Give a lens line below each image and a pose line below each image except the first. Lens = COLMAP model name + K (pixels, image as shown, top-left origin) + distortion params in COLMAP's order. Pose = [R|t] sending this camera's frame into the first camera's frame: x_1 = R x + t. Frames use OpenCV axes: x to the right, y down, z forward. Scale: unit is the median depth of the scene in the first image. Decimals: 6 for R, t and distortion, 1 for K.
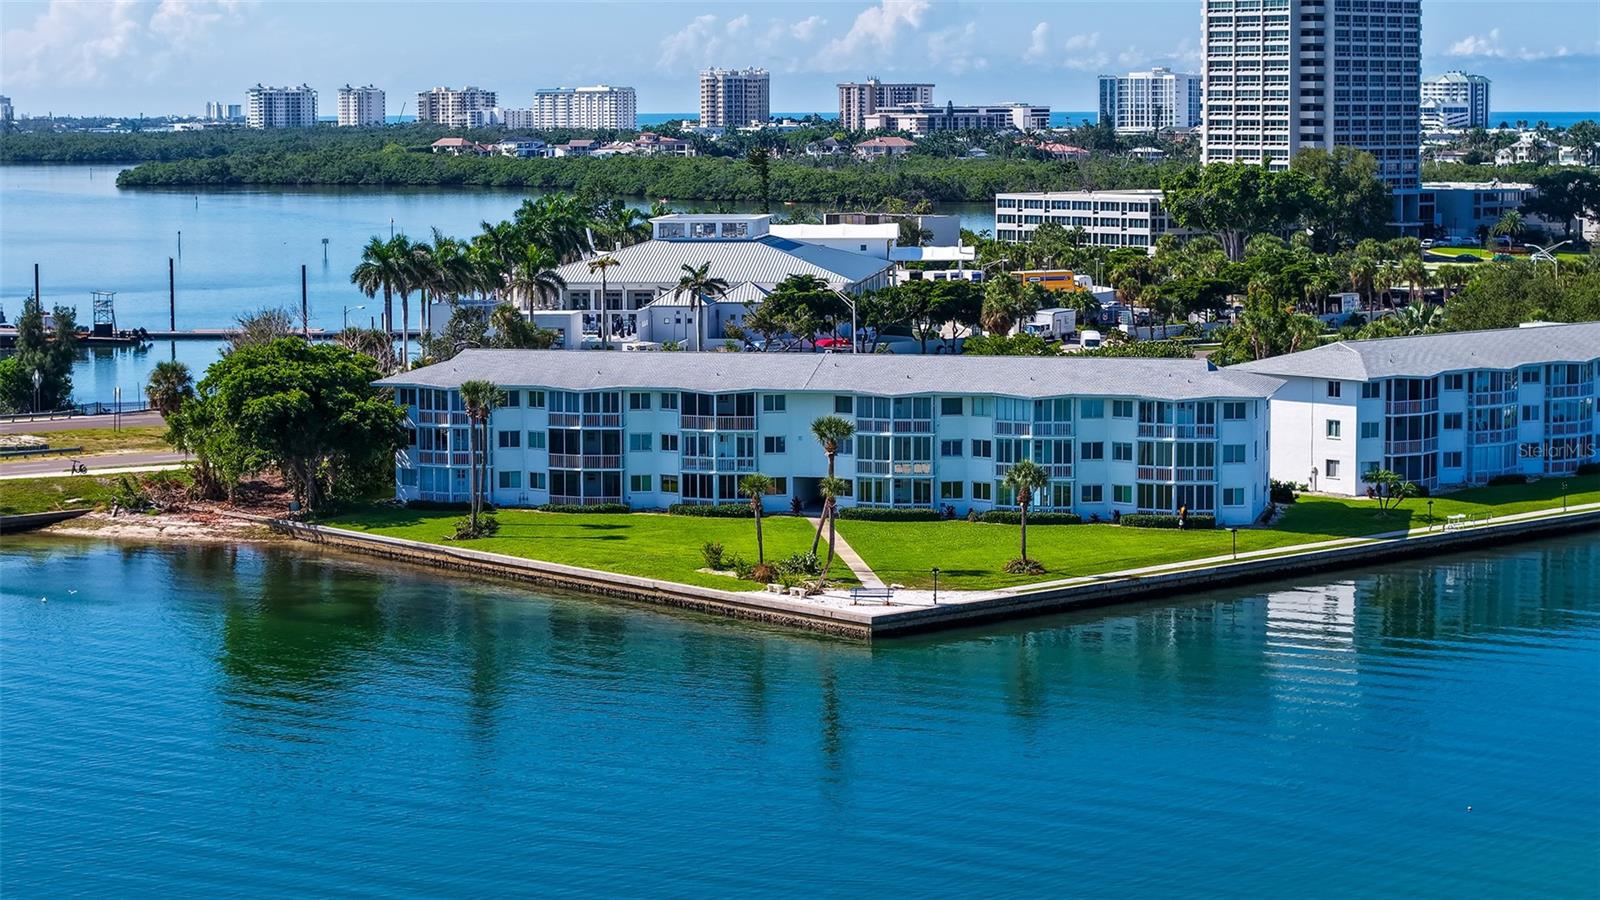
lens RADIAL K [[3472.4, 0, 800.0], [0, 3472.4, 450.0], [0, 0, 1]] dist [-0.022086, 0.001907]
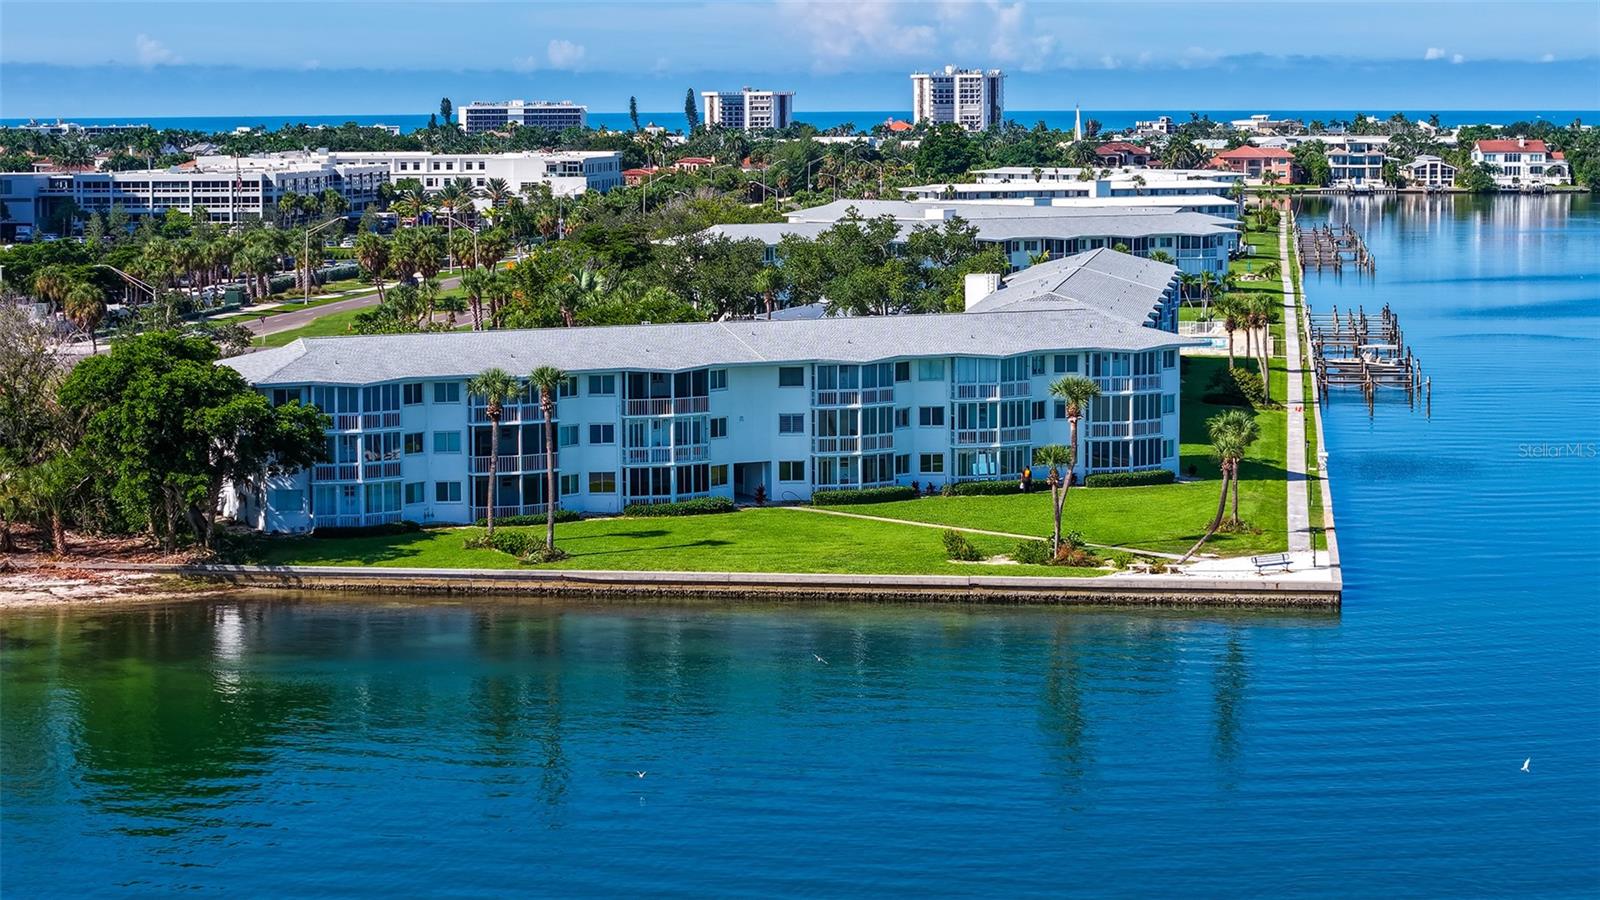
lens RADIAL K [[3472.4, 0, 800.0], [0, 3472.4, 450.0], [0, 0, 1]] dist [-0.022086, 0.001907]
pose [[0.747811, -0.064731, 0.660748, -0.571309], [0.067852, 0.997476, 0.020927, -0.012890], [-0.660435, 0.029184, 0.750316, 0.342422]]
